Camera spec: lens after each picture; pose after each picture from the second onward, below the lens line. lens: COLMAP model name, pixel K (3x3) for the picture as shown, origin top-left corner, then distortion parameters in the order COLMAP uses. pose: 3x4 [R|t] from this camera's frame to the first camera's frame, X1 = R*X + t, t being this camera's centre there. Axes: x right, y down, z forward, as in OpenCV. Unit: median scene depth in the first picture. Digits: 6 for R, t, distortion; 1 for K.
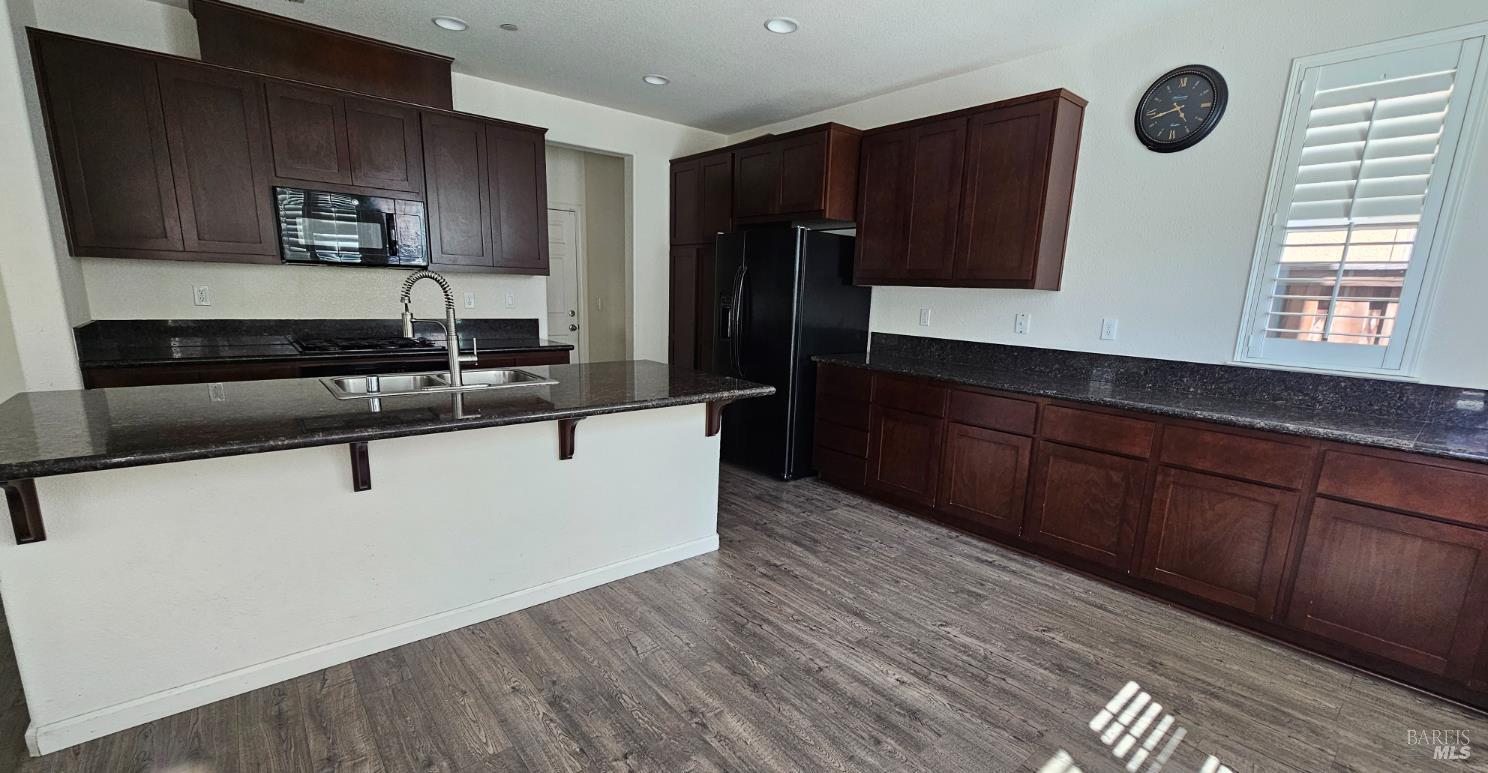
lens RADIAL K [[611.2, 0, 745.1], [0, 611.2, 421.6], [0, 0, 1]] dist [-0.002728, 0.000449]
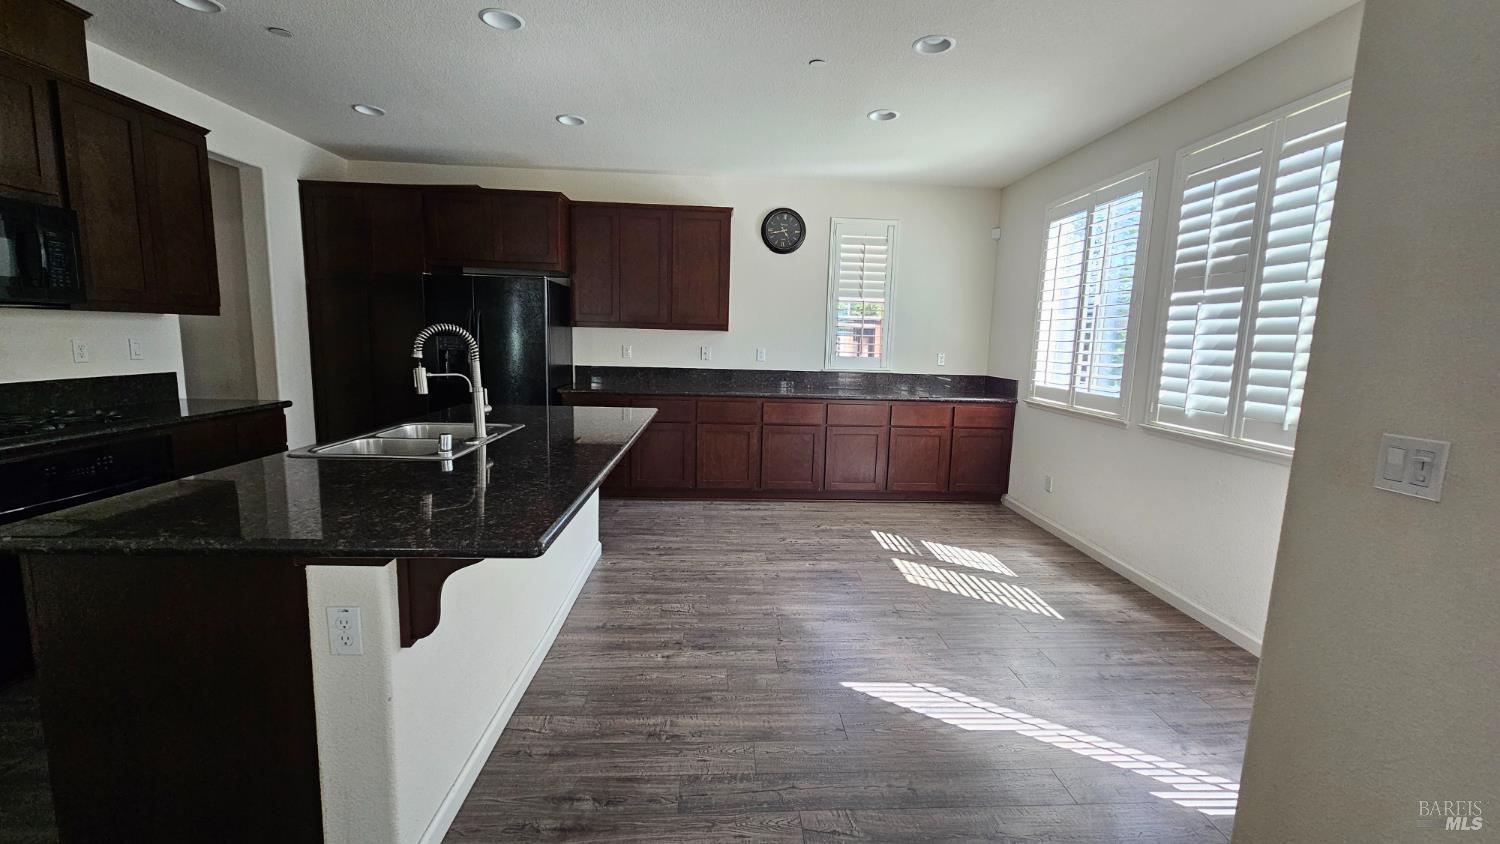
lens RADIAL K [[616.4, 0, 749.9], [0, 616.4, 419.6], [0, 0, 1]] dist [-0.000038, 0.000407]
pose [[0.612145, -0.122677, 0.781171, -0.824833], [0.161603, 0.986451, 0.028279, -0.035523], [-0.774056, 0.108929, 0.623676, 0.014093]]
